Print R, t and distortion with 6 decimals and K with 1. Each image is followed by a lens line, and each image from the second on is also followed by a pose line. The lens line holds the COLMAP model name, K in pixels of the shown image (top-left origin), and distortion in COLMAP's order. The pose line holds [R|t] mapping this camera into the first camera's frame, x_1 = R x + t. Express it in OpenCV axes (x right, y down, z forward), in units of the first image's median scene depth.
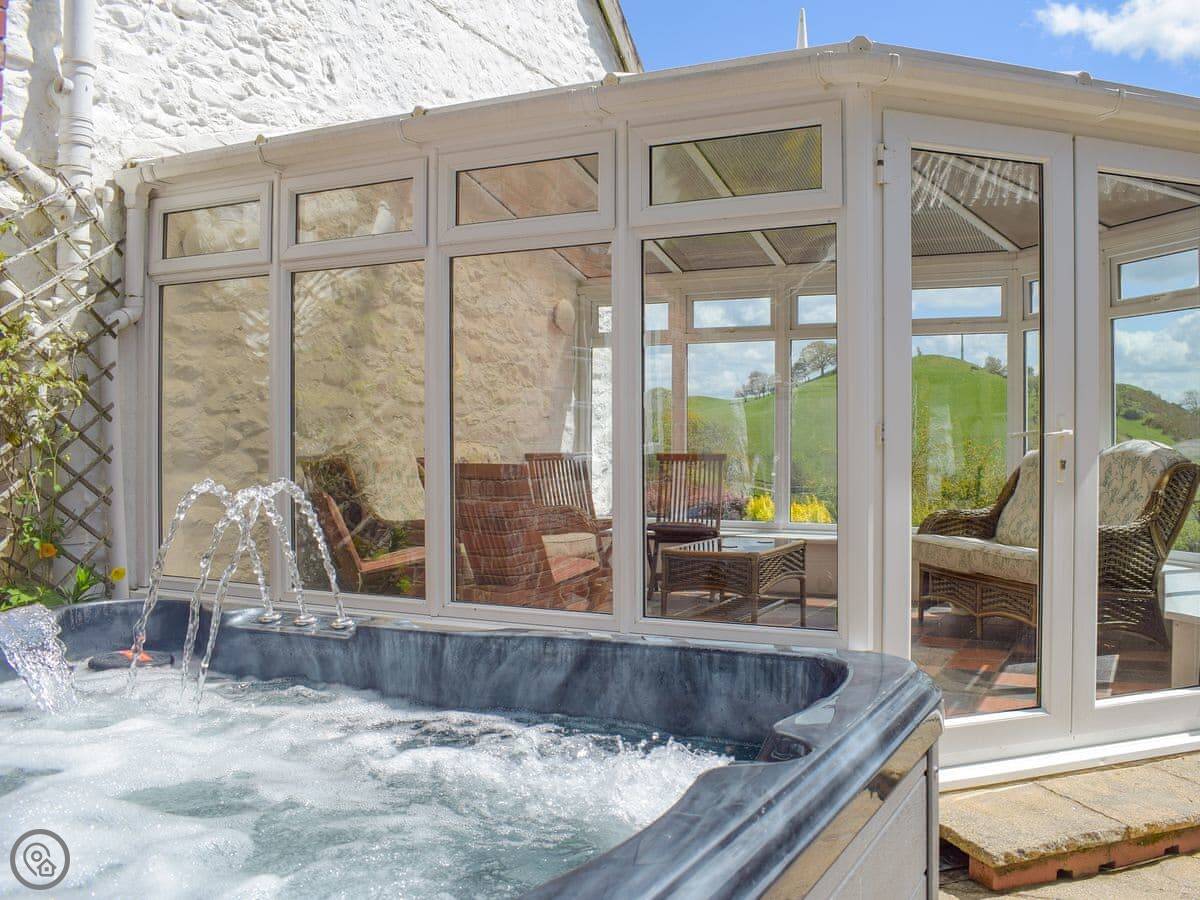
lens RADIAL K [[1101.1, 0, 605.0], [0, 1101.1, 440.9], [0, 0, 1]] dist [-0.073840, 0.011010]
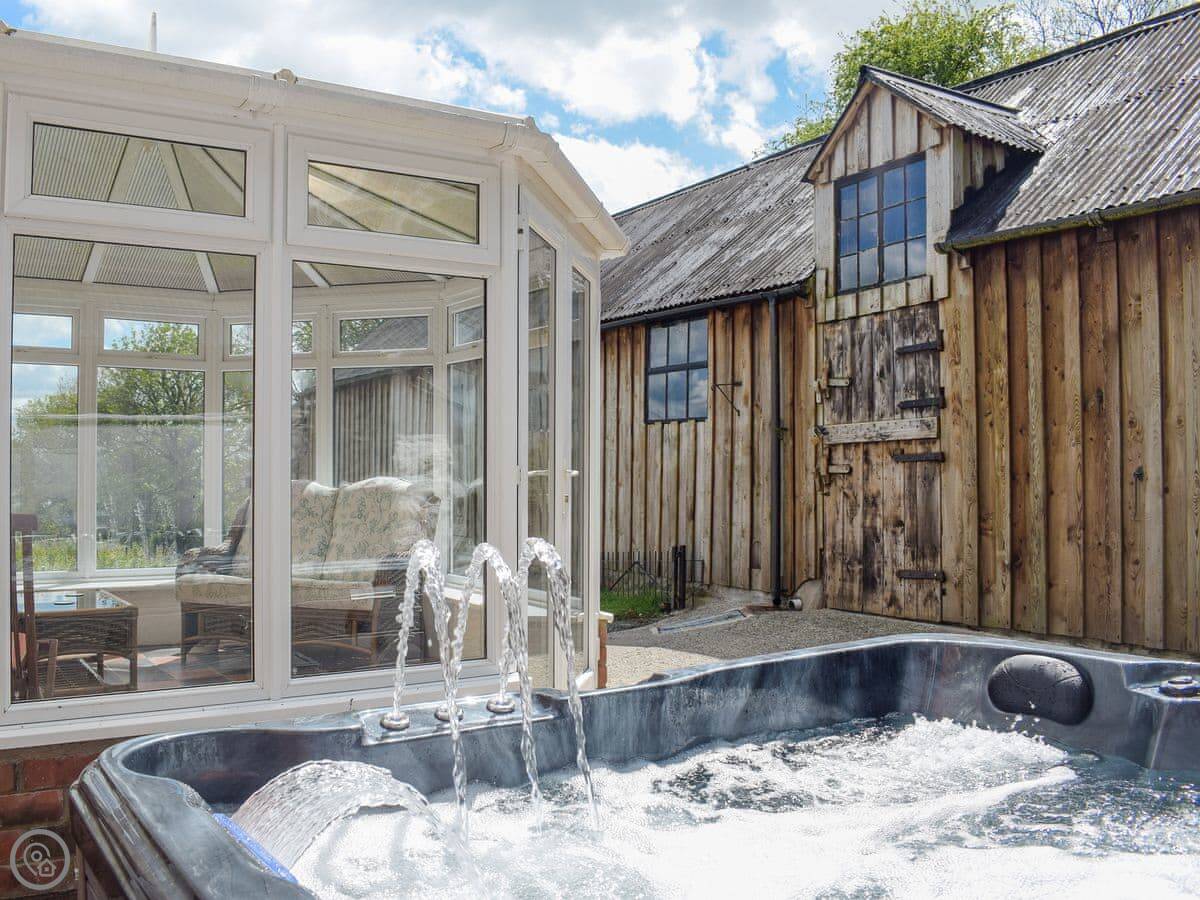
lens RADIAL K [[1101.1, 0, 605.0], [0, 1101.1, 440.9], [0, 0, 1]] dist [-0.073840, 0.011010]
pose [[0.524337, 0.026737, 0.851091, -0.595869], [0.002419, 0.999456, -0.032888, -0.002630], [-0.851507, 0.019303, 0.523988, 0.310239]]
